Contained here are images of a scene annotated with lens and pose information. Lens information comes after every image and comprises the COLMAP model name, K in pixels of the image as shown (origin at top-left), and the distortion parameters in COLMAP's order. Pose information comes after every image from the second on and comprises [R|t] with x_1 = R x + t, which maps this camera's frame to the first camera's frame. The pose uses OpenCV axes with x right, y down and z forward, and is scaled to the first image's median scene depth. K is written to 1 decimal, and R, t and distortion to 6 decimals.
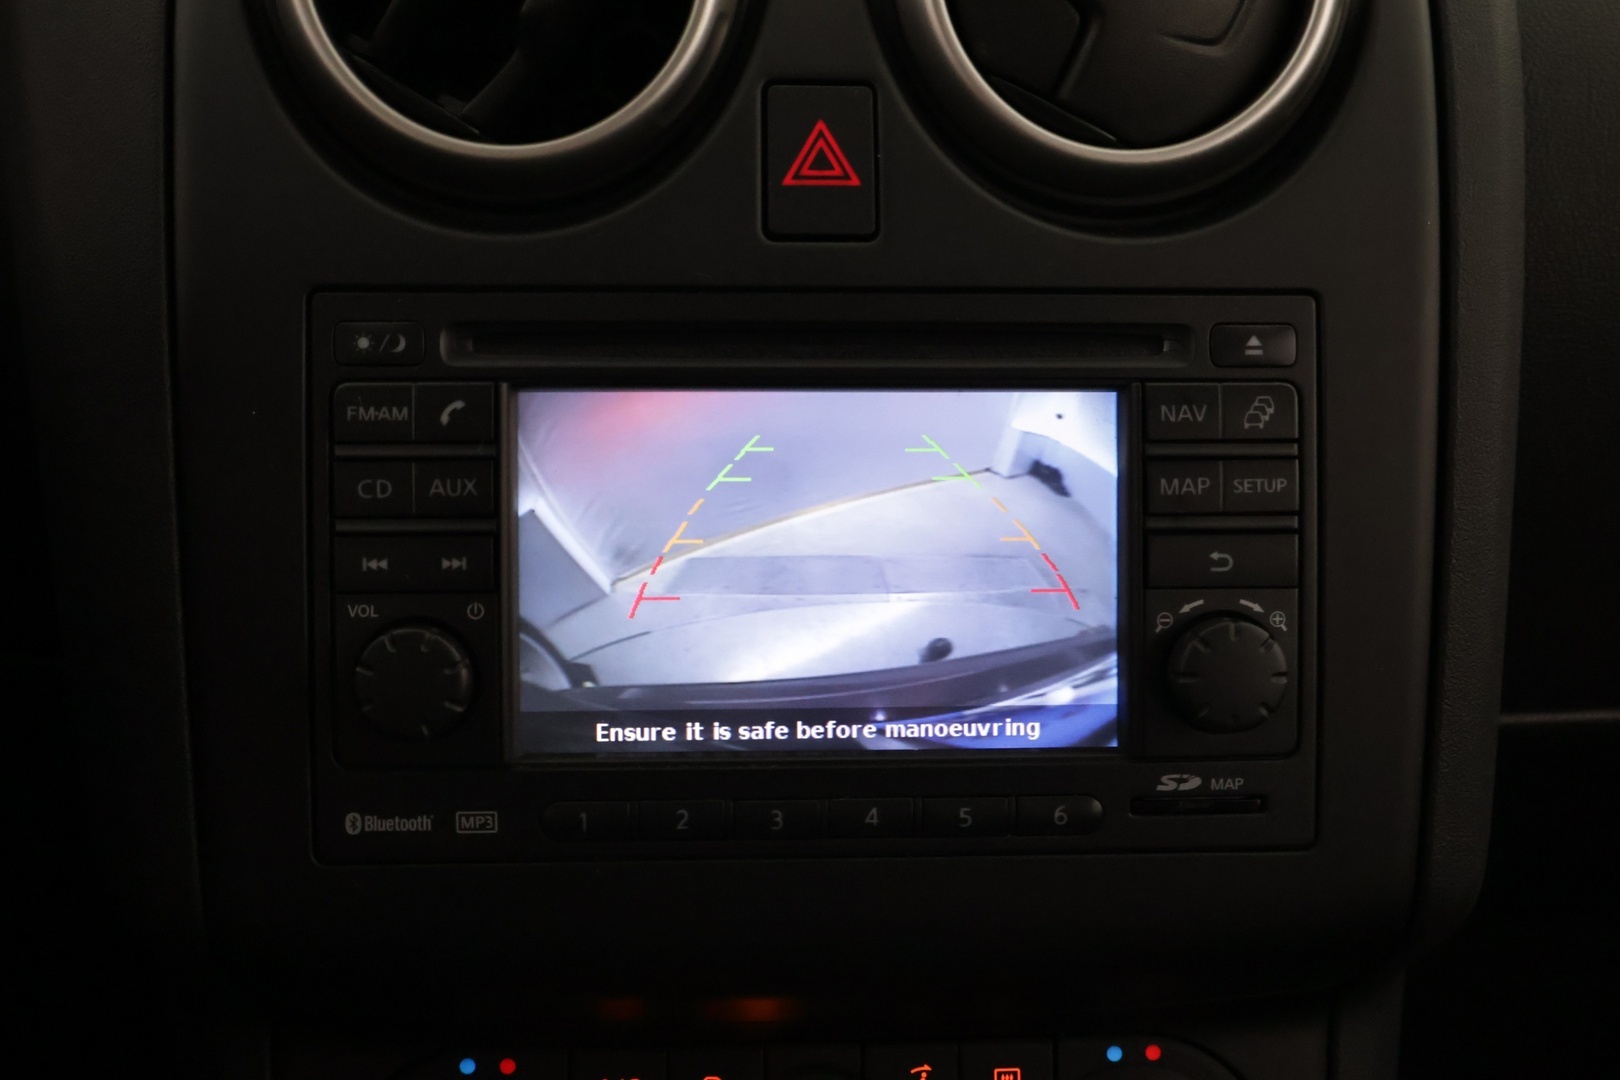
lens RADIAL K [[2057.7, 0, 827.3], [0, 2057.7, 540.3], [0, 0, 1]] dist [0.012282, 0.000000]
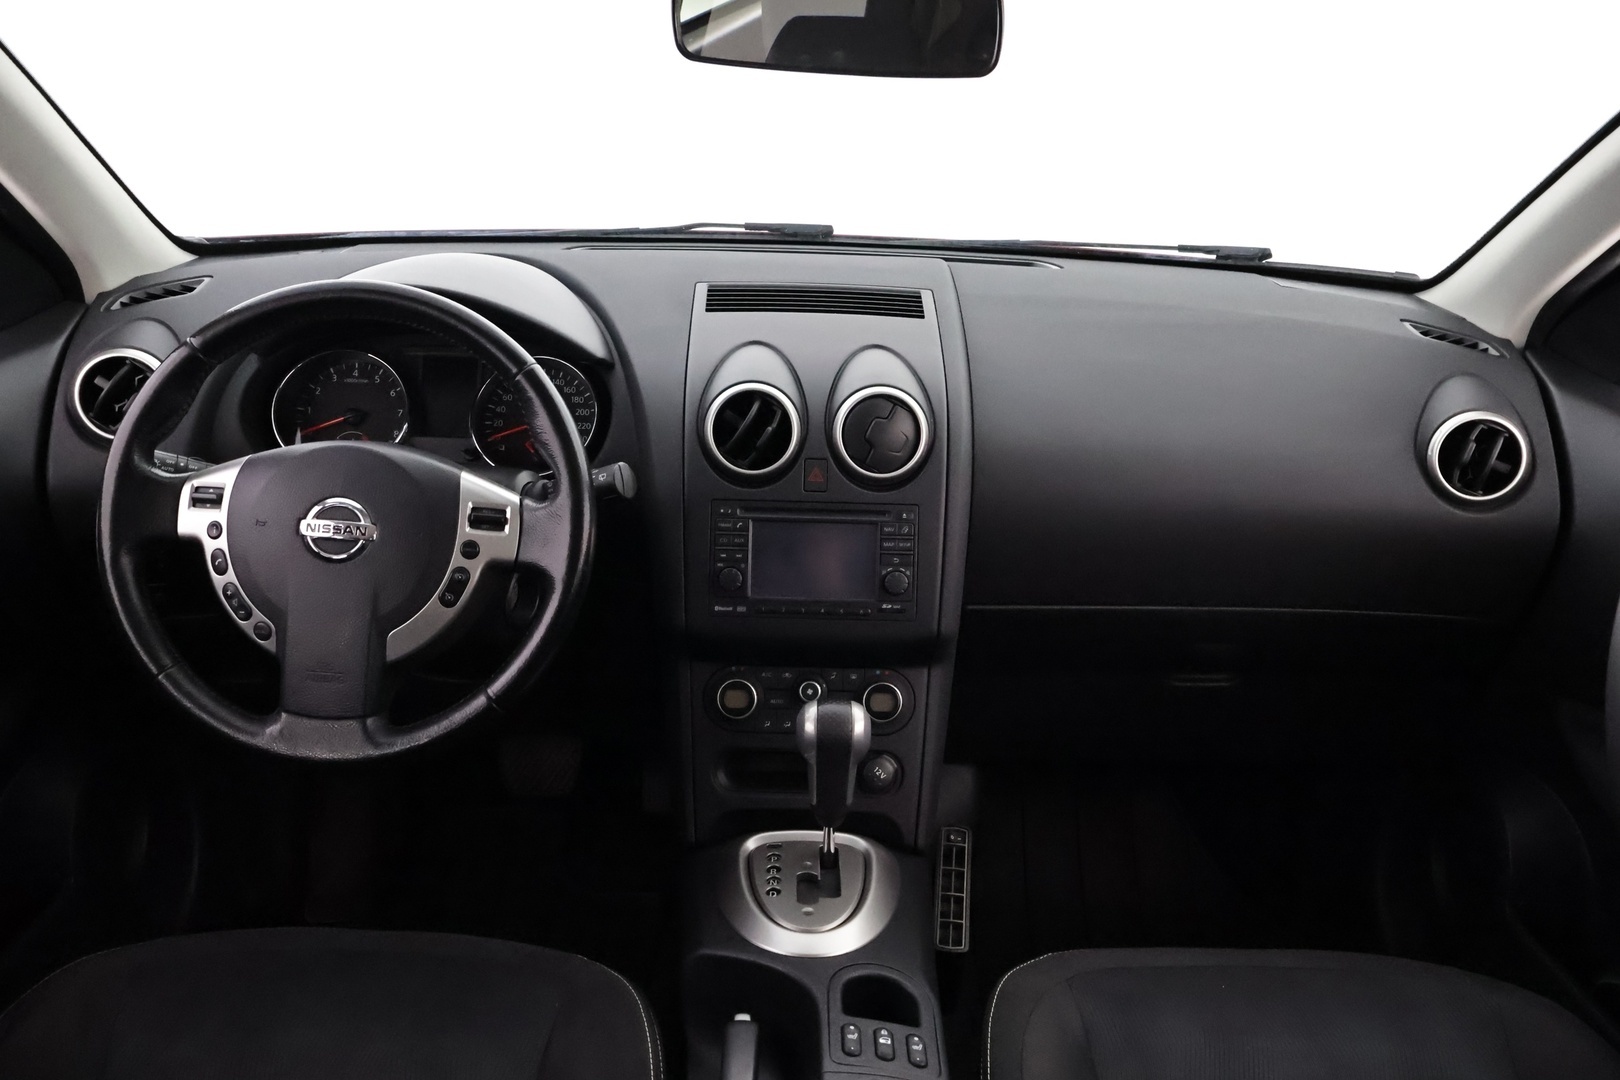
lens RADIAL K [[1357.3, 0, 799.9], [0, 1357.3, 534.5], [0, 0, 1]] dist [-0.018450, -0.003033]
pose [[0.998474, 0.029135, -0.046920, 0.113673], [-0.030554, 0.999088, -0.029820, 0.052028], [0.046009, 0.031209, 0.998453, -2.199701]]
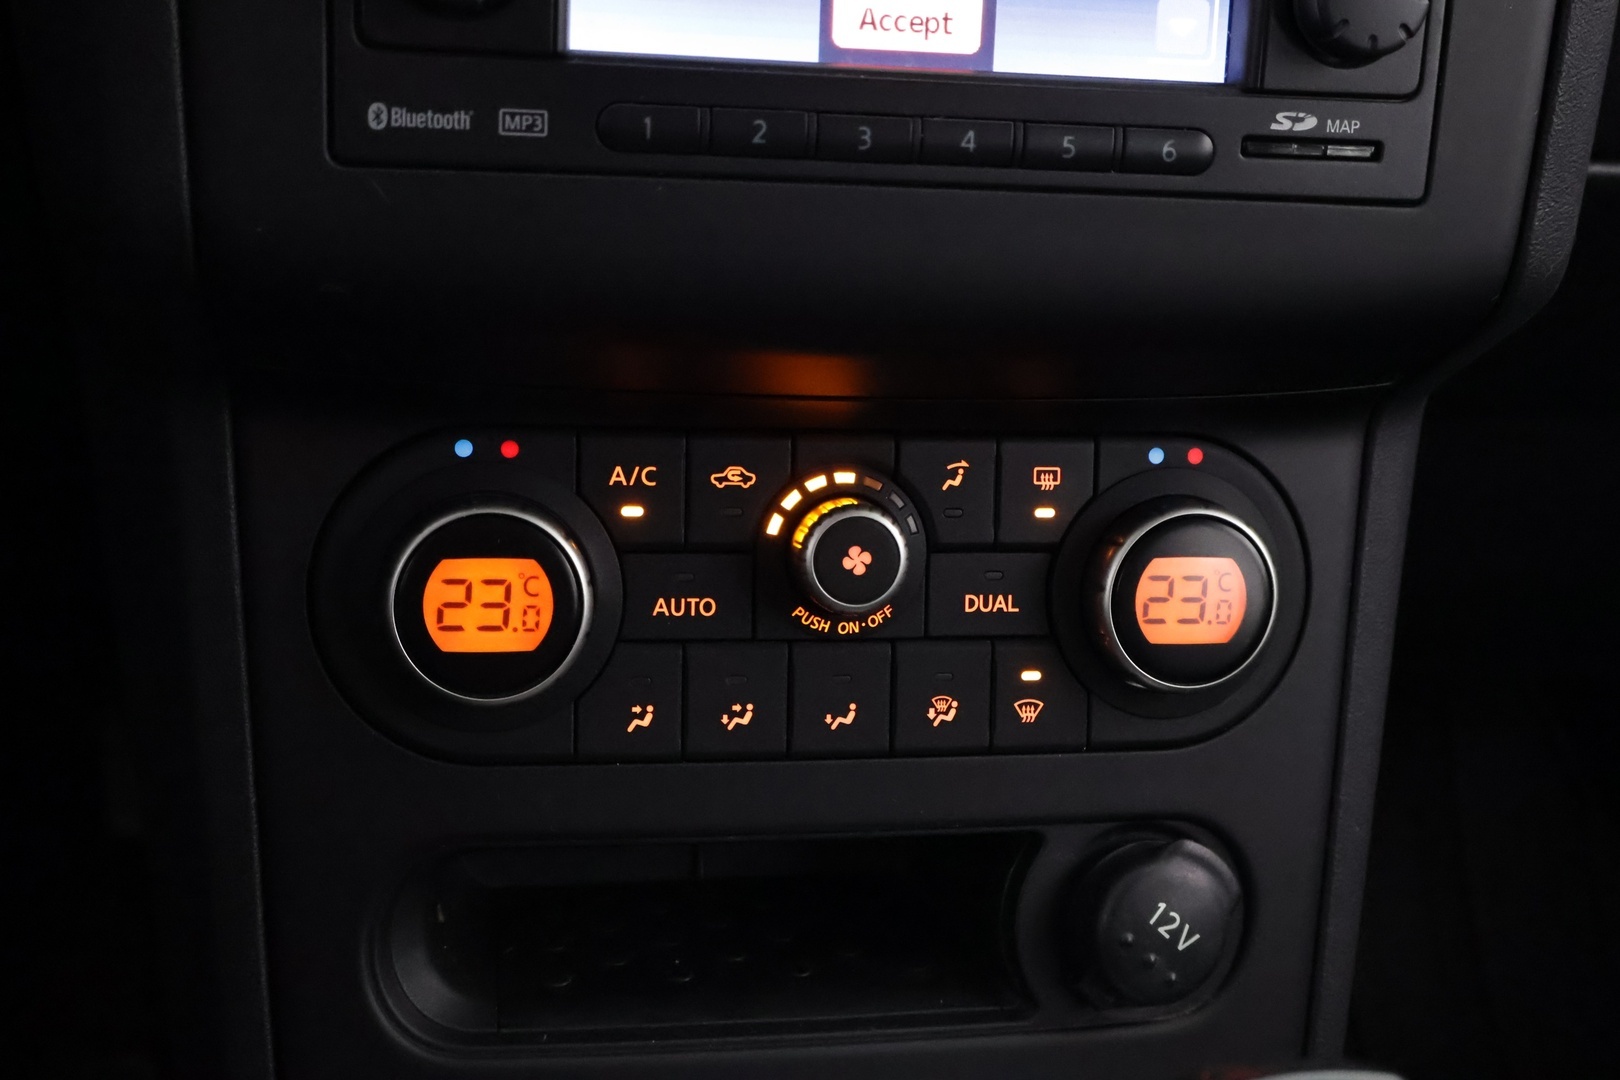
lens RADIAL K [[2057.7, 0, 827.3], [0, 2057.7, 547.8], [0, 0, 1]] dist [0.012282, 0.000000]
pose [[0.988357, 0.012494, 0.151641, -0.171773], [-0.035460, 0.988095, 0.149703, 0.177842], [-0.147965, -0.153337, 0.977033, 0.114295]]
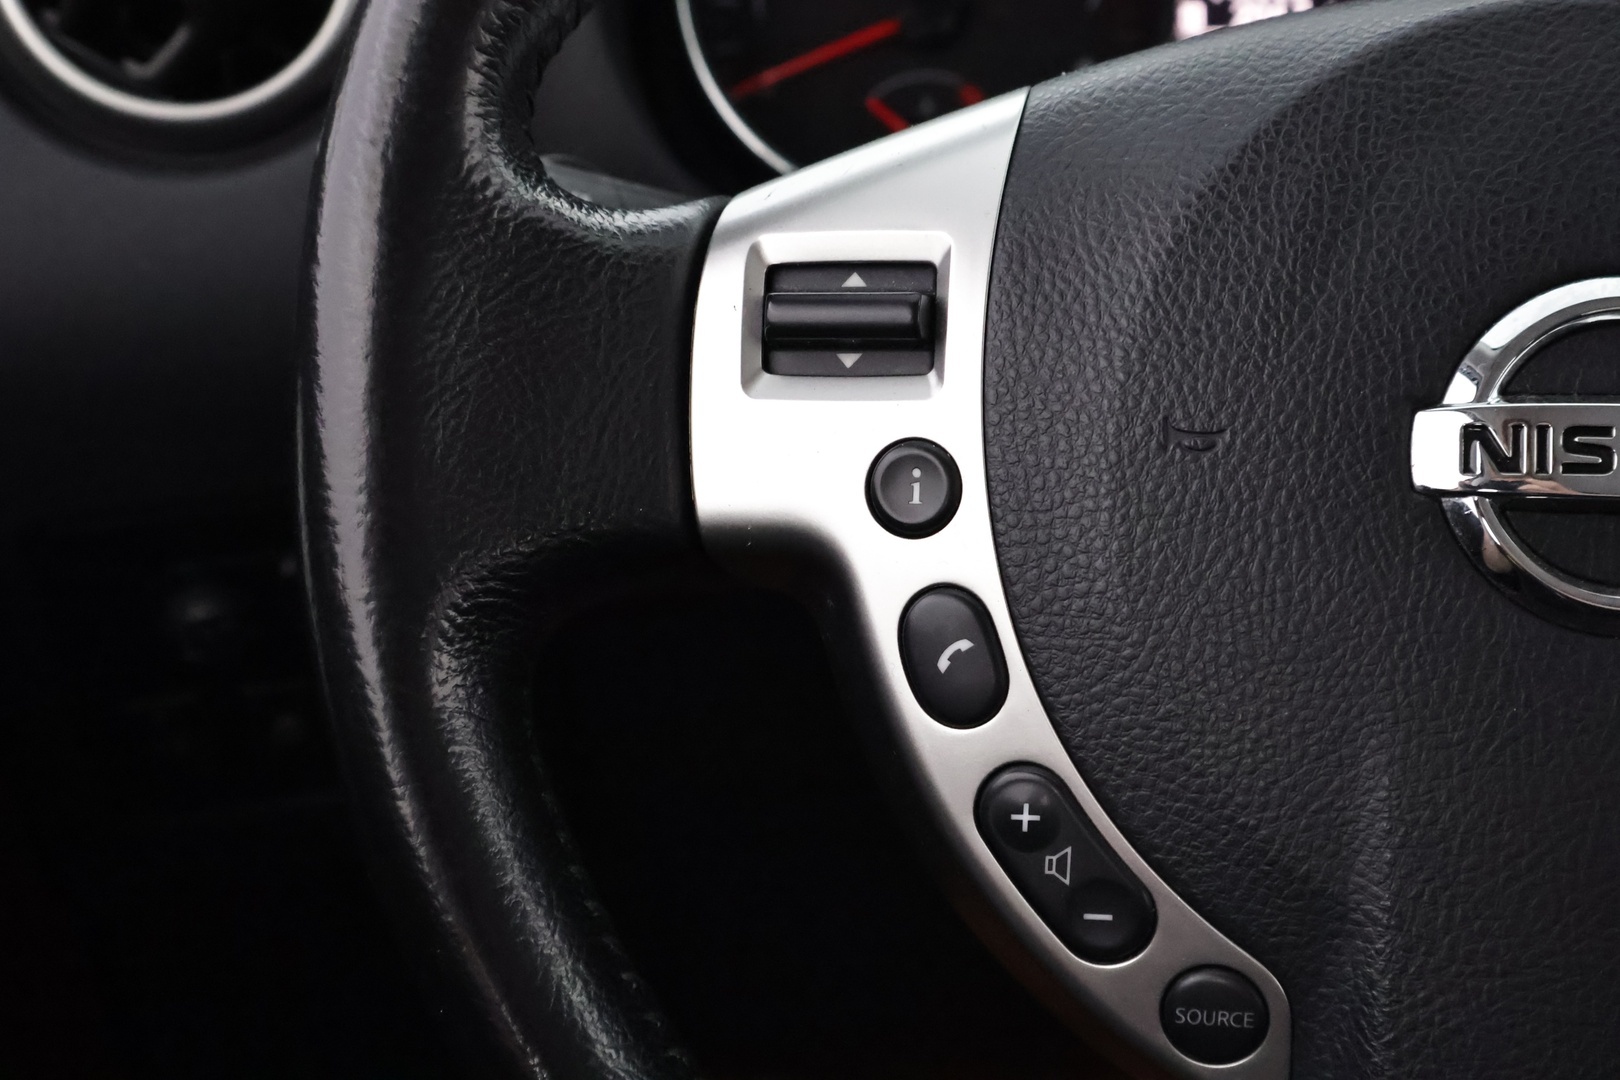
lens RADIAL K [[2497.7, 0, 827.3], [0, 2497.7, 540.2], [0, 0, 1]] dist [0.012519, 0.000000]
pose [[0.994799, -0.017914, -0.100272, -1.139174], [0.019166, 0.999750, 0.011543, 0.005909], [0.100040, -0.013405, 0.994893, -0.470145]]
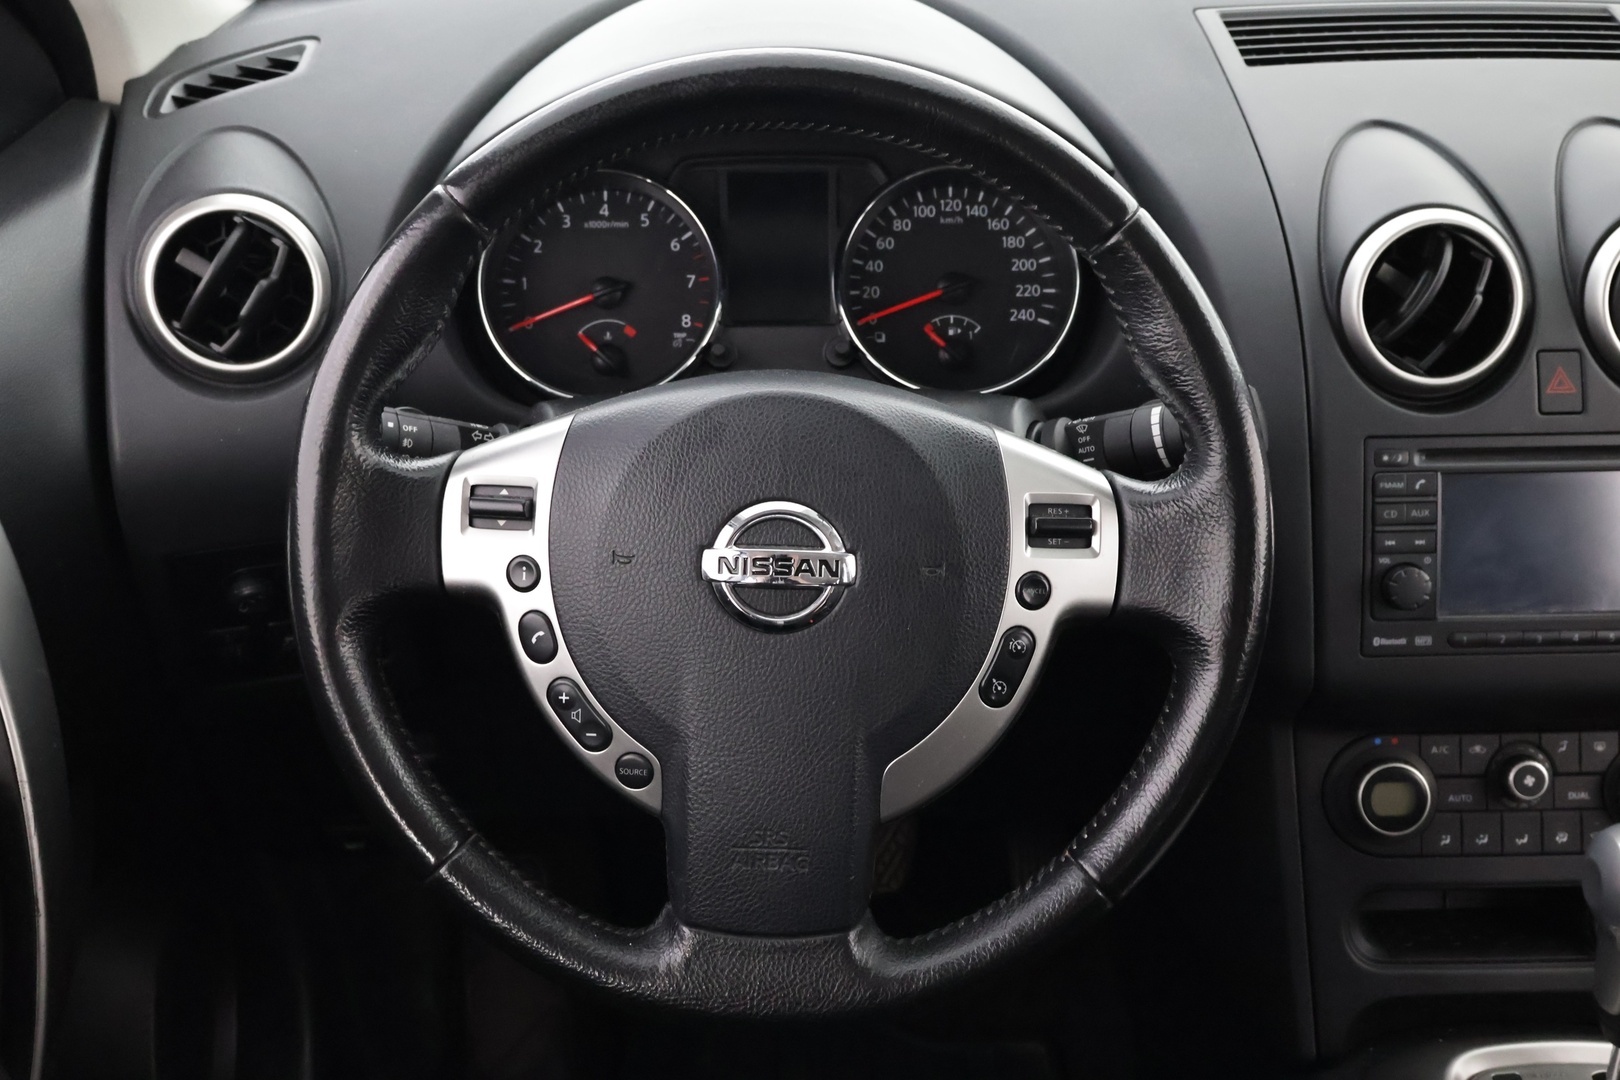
lens RADIAL K [[1926.6, 0, 811.5], [0, 1926.6, 524.0], [0, 0, 1]] dist [0.000689, 0.000000]
pose [[0.998489, -0.007784, -0.054396, -0.802738], [0.011448, 0.997662, 0.067373, -0.181437], [0.053745, -0.067894, 0.996244, -1.444921]]
